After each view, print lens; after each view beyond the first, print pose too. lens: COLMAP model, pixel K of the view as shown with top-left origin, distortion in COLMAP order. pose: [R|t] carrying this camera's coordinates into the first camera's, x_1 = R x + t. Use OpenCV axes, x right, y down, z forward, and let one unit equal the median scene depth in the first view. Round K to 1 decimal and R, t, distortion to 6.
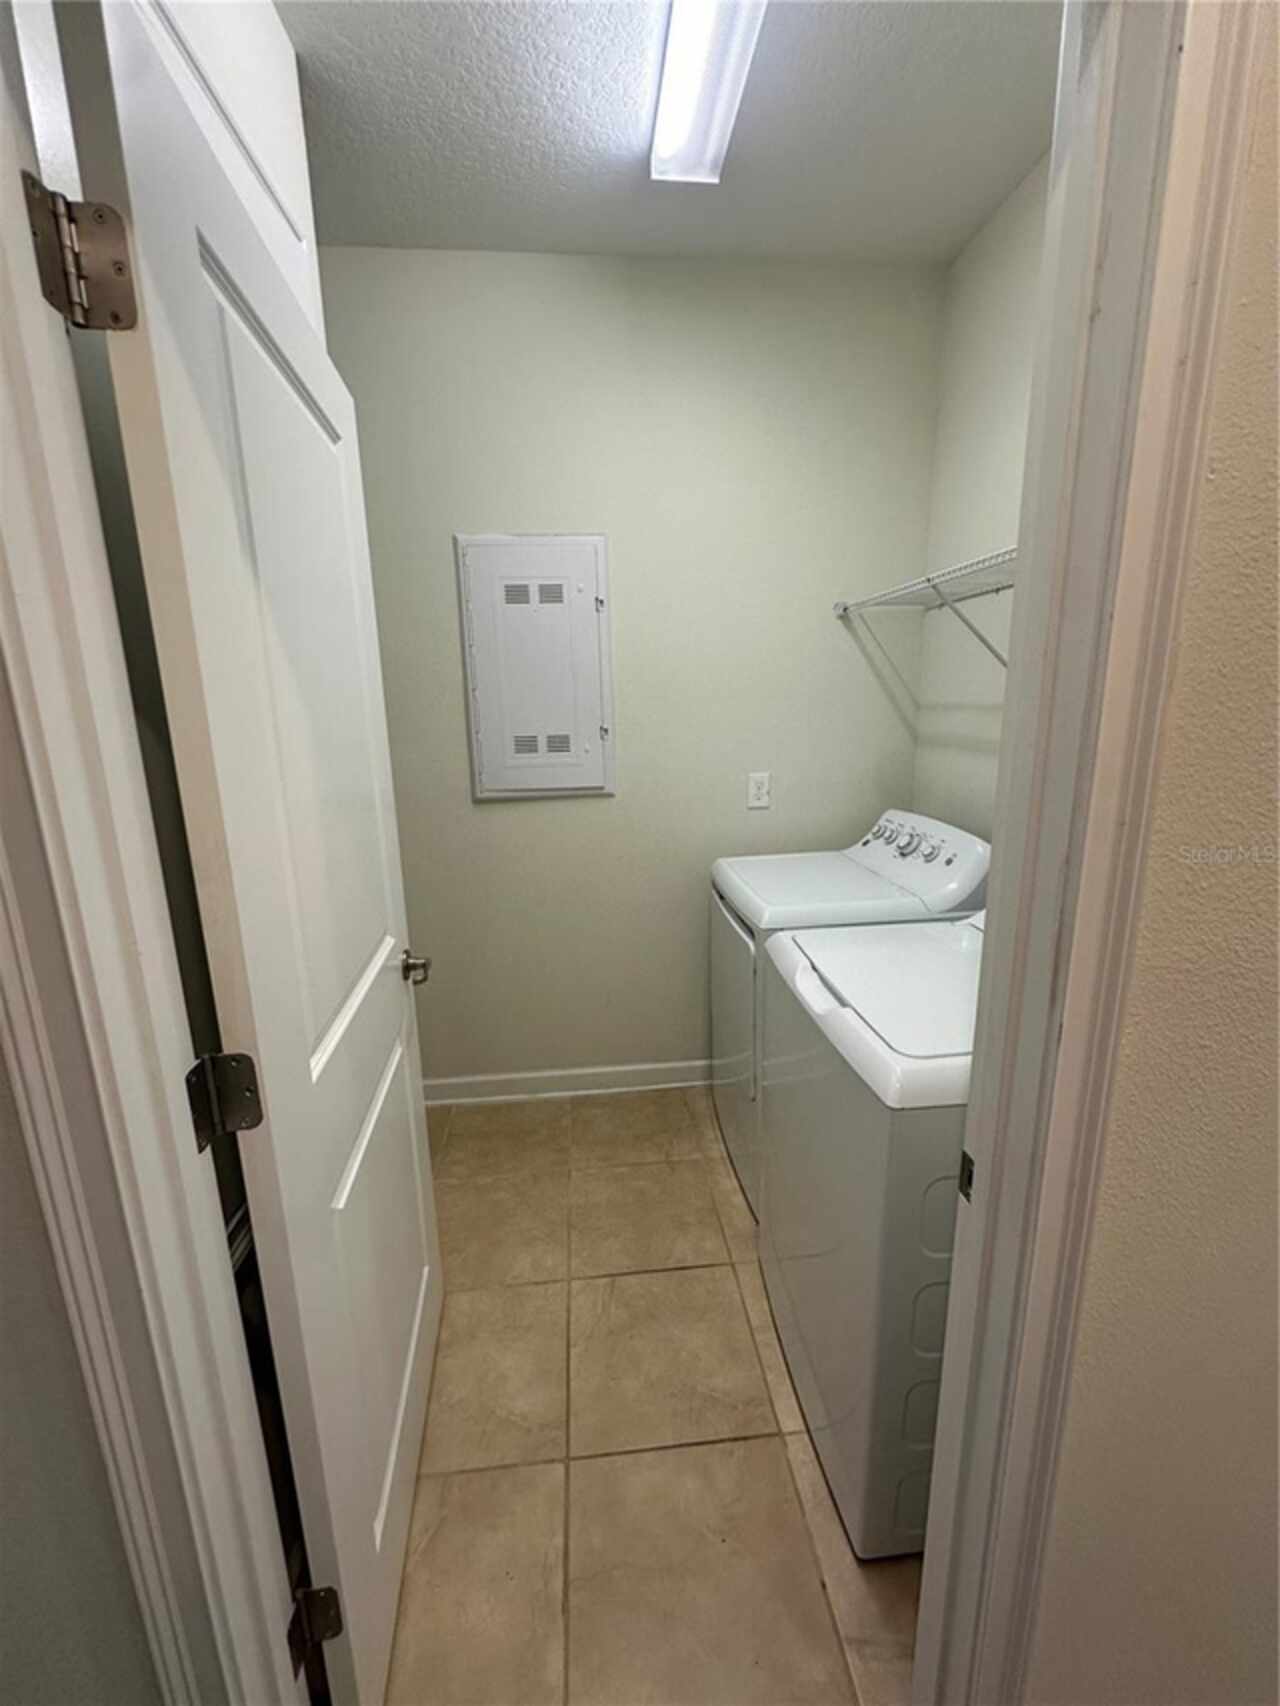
lens RADIAL K [[680.3, 0, 638.4], [0, 680.3, 853.5], [0, 0, 1]] dist [-0.001182, 0.000221]
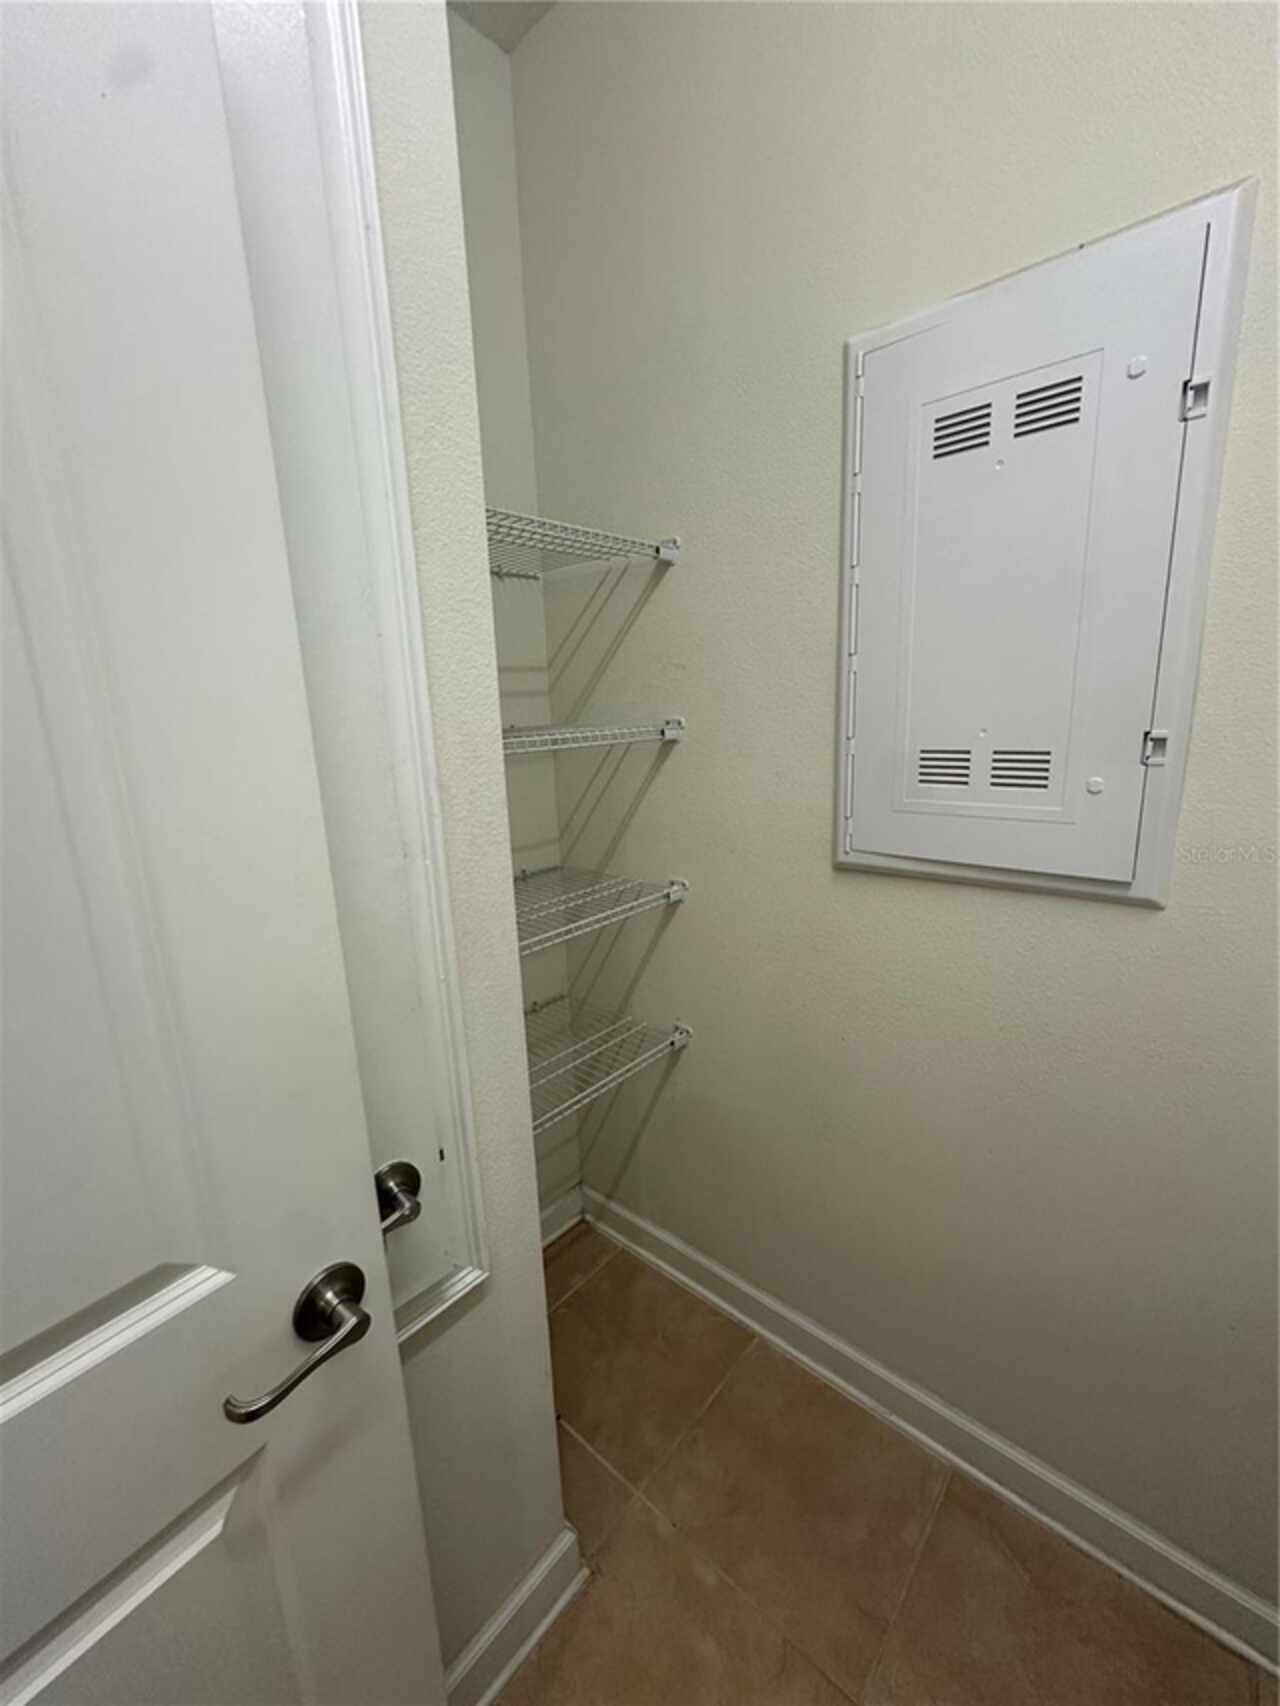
lens RADIAL K [[680.3, 0, 645.1], [0, 680.3, 853.3], [0, 0, 1]] dist [-0.001182, 0.000221]
pose [[0.689870, 0.151910, -0.707816, 0.033308], [-0.133647, 0.987655, 0.081711, -0.111191], [0.711490, 0.038227, 0.701655, 0.521881]]
